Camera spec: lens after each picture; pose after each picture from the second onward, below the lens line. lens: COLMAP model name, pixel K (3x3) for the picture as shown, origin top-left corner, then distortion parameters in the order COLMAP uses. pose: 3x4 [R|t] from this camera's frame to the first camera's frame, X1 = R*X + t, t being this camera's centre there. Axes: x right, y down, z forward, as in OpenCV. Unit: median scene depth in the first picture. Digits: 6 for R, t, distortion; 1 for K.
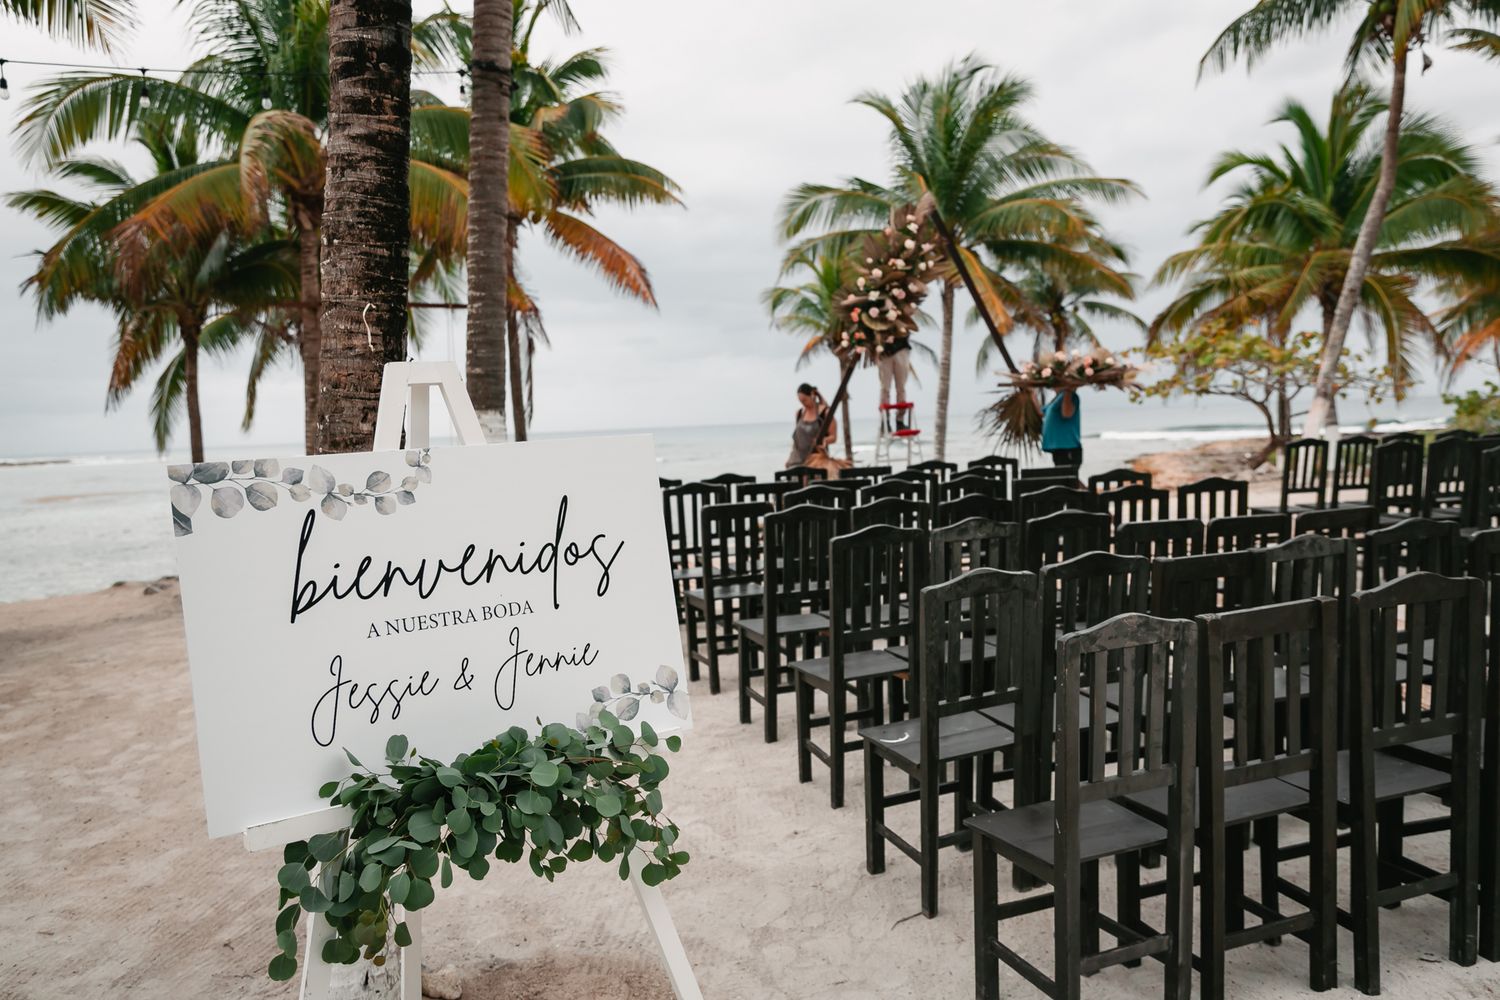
lens RADIAL K [[1198.6, 0, 750.0], [0, 1198.6, 500.0], [0, 0, 1]] dist [-0.017283, 0.006129]
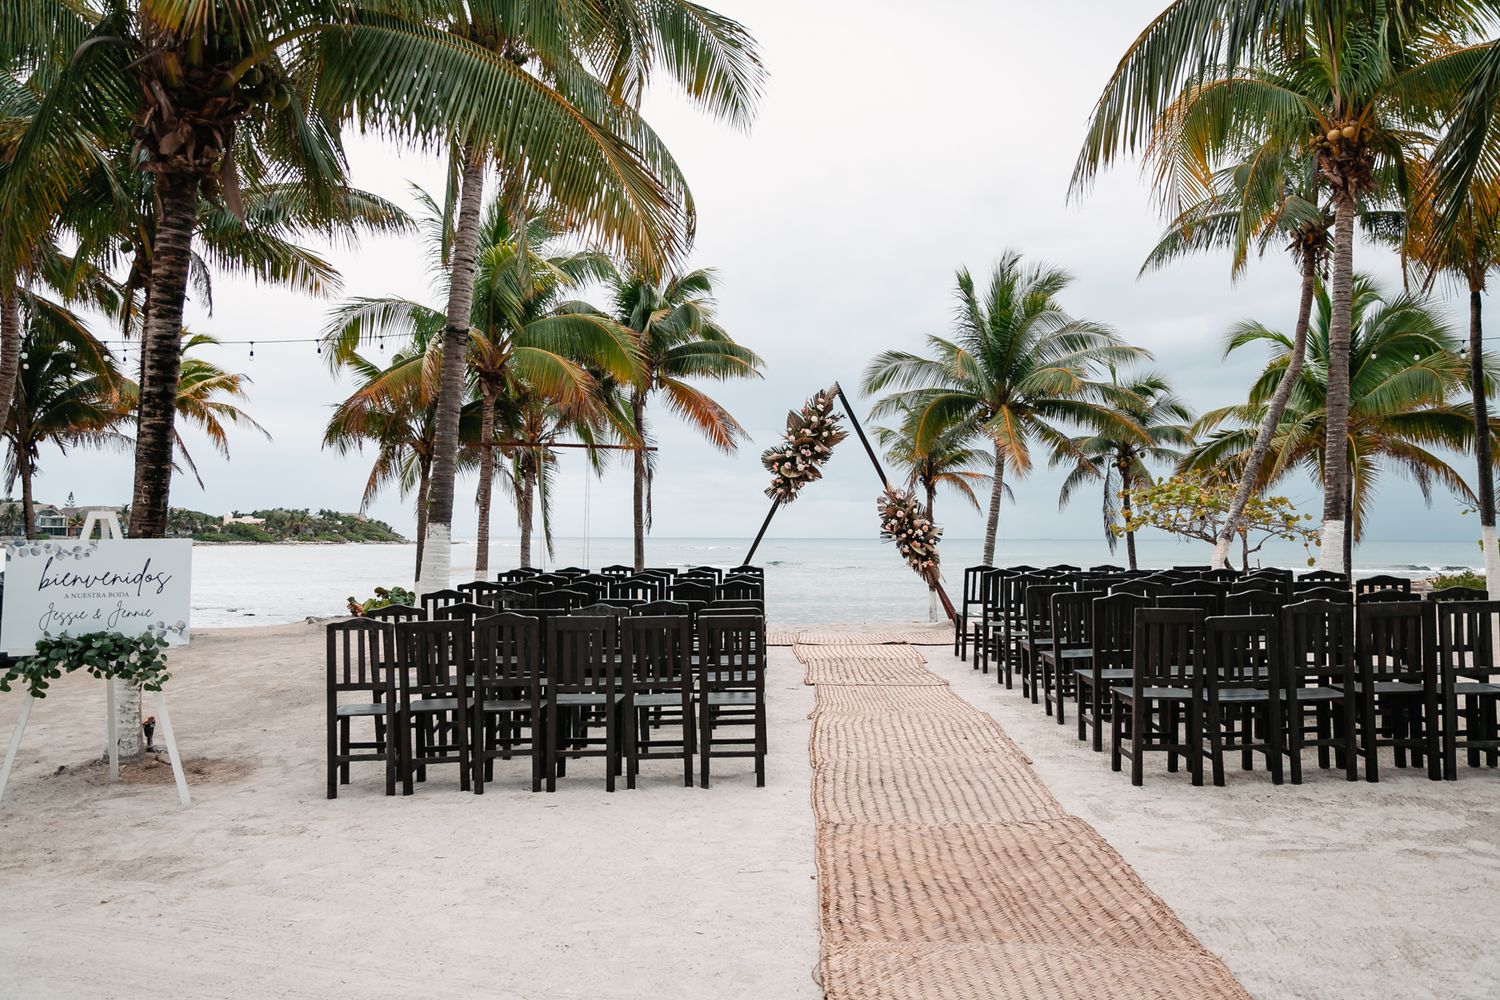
lens RADIAL K [[1048.9, 0, 750.0], [0, 1048.9, 500.0], [0, 0, 1]] dist [0.003587, -0.005018]
pose [[0.965346, 0.038038, -0.258186, 1.387032], [-0.062196, 0.994347, -0.086054, -0.011310], [0.253453, 0.099130, 0.962255, -0.803337]]
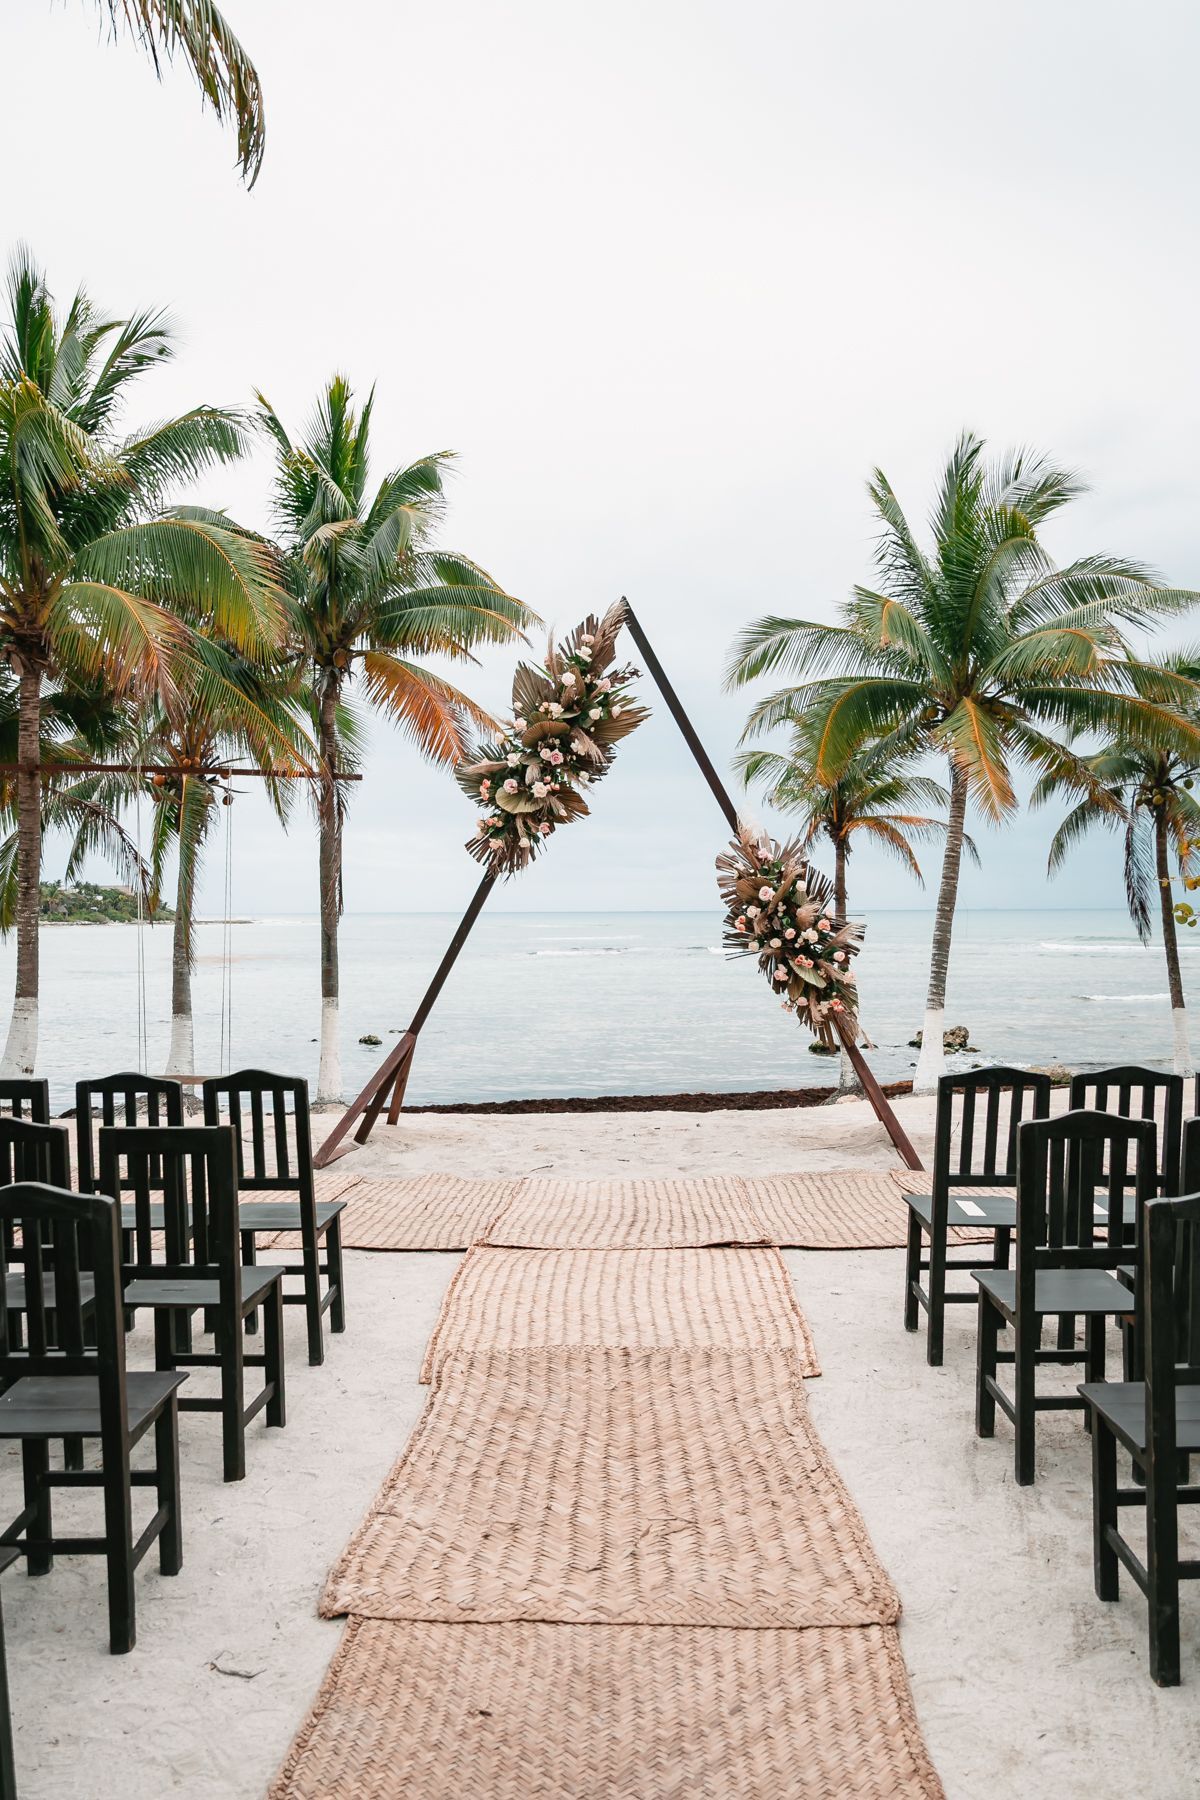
lens RADIAL K [[1293.5, 0, 600.0], [0, 1293.5, 900.0], [0, 0, 1]] dist [-0.002625, 0.000428]
pose [[0.961266, 0.035479, -0.273329, 1.213020], [-0.053093, 0.996943, -0.057316, -0.211345], [0.270460, 0.069607, 0.960212, 1.277027]]
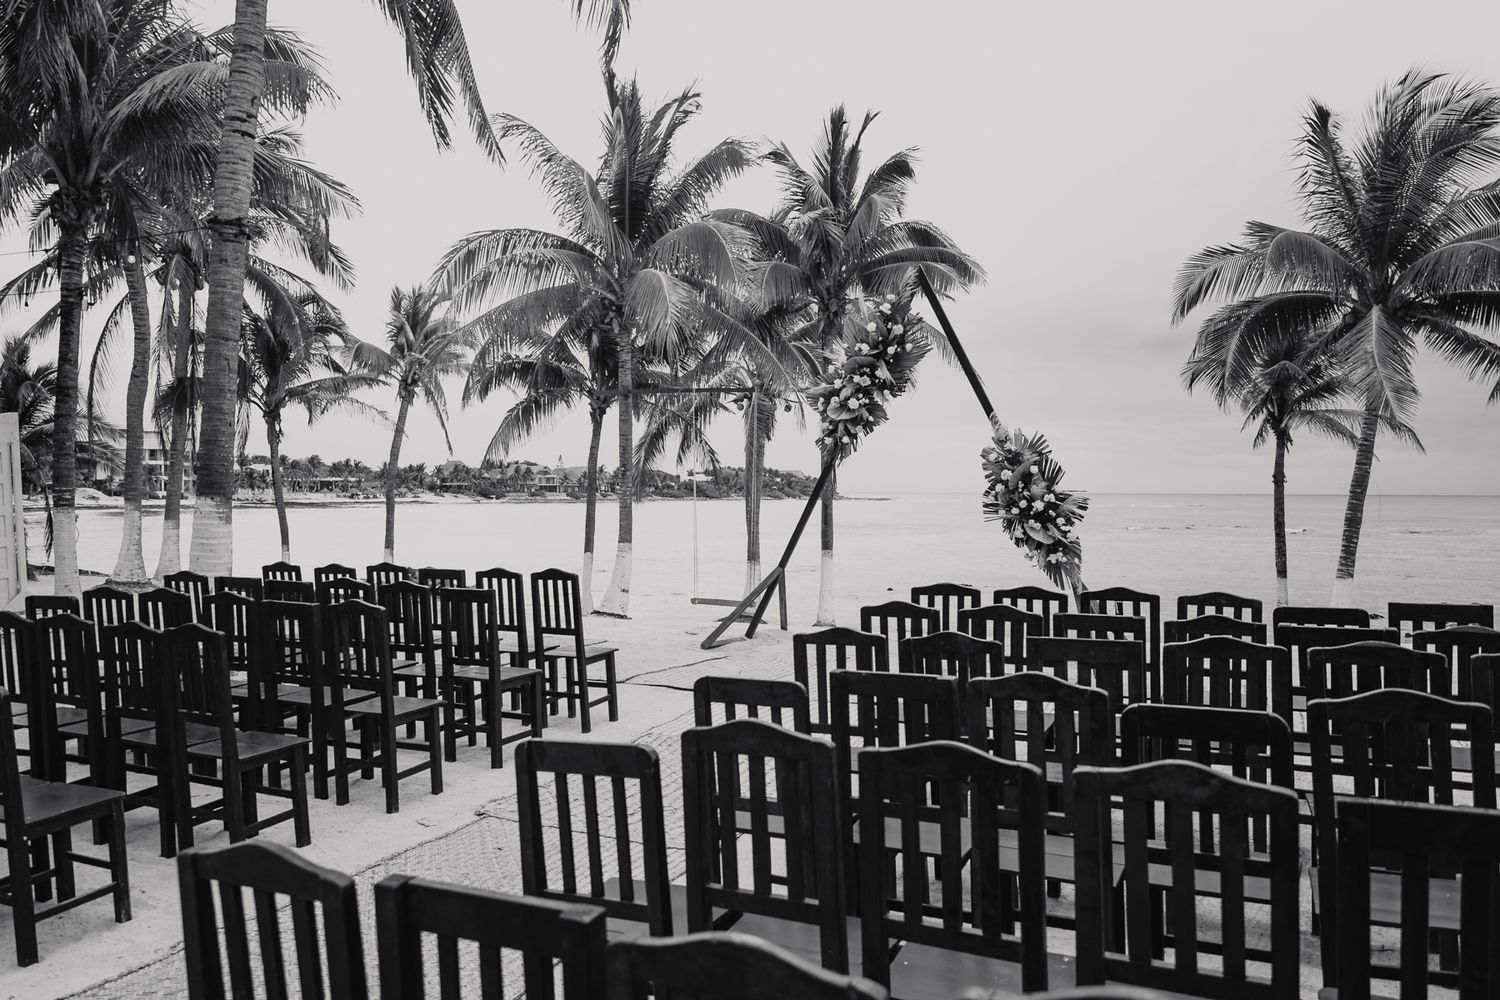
lens RADIAL K [[1048.9, 0, 750.0], [0, 1048.9, 500.0], [0, 0, 1]] dist [0.003587, -0.005018]
pose [[0.776564, 0.051161, -0.627958, 2.046508], [-0.077130, 0.996920, -0.014162, -0.223702], [0.625300, 0.059432, 0.778118, 1.152675]]
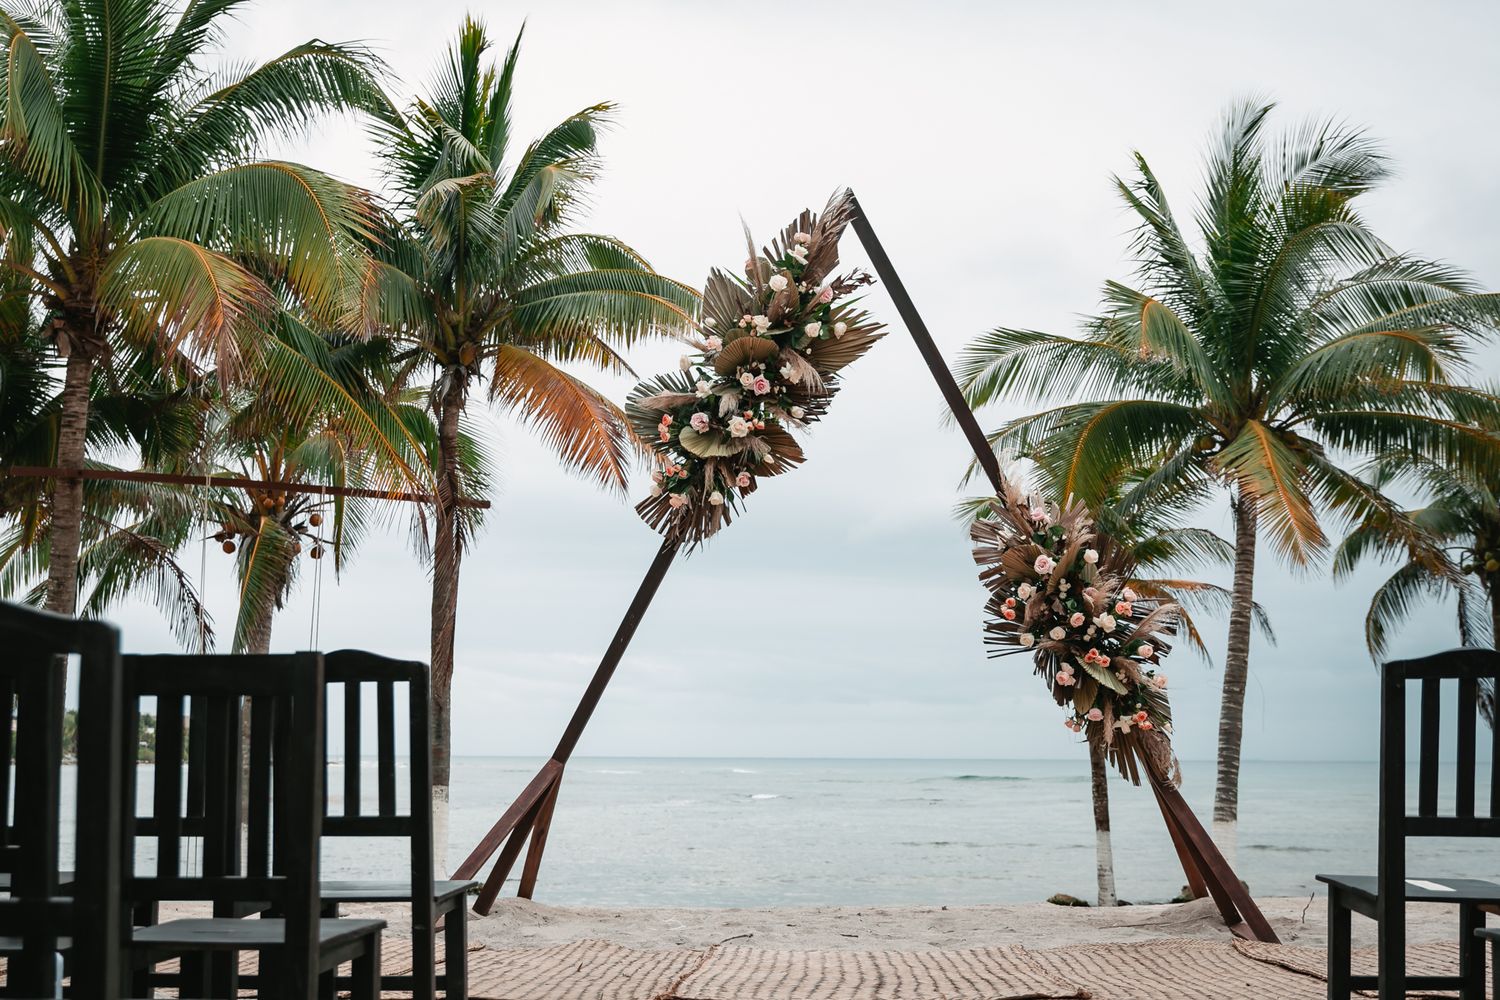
lens RADIAL K [[1582.7, 0, 753.8], [0, 1582.7, 505.0], [0, 0, 1]] dist [-0.009940, -0.013862]
pose [[0.958679, 0.003293, -0.284470, 1.087008], [-0.064578, 0.976349, -0.206330, 0.017077], [0.277062, 0.216175, 0.936218, 1.509283]]
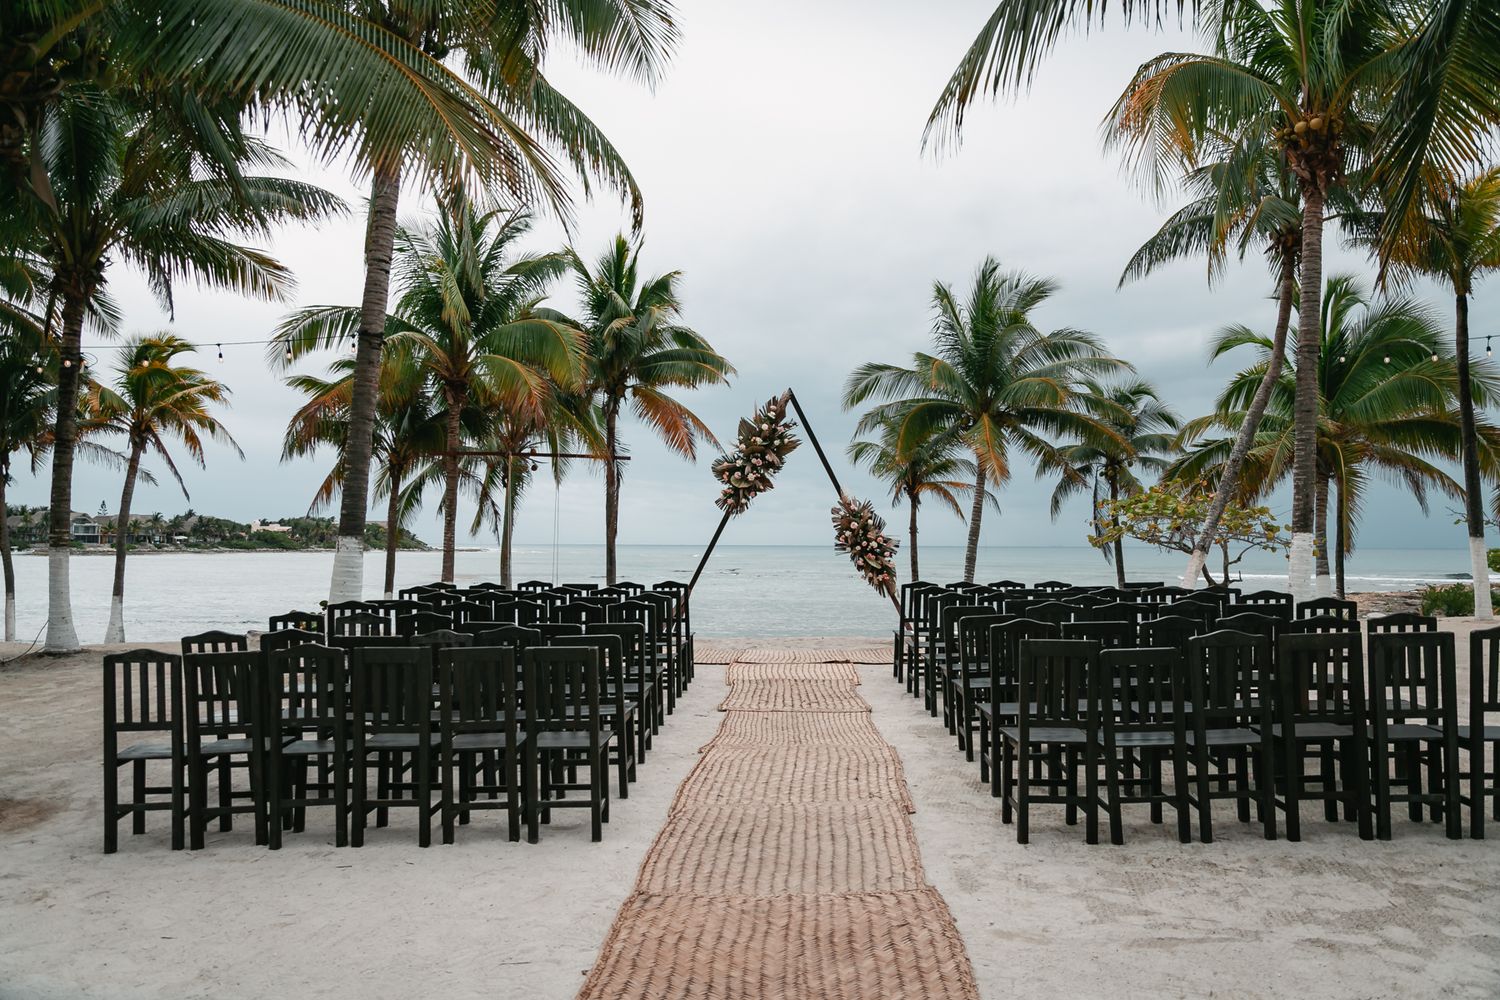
lens RADIAL K [[1025.7, 0, 750.0], [0, 1025.7, 500.0], [0, 0, 1]] dist [0.000466, -0.003385]
pose [[0.960830, 0.035572, -0.274847, 1.595908], [-0.063316, 0.993675, -0.092741, -0.063404], [0.269809, 0.106510, 0.957005, -0.483731]]
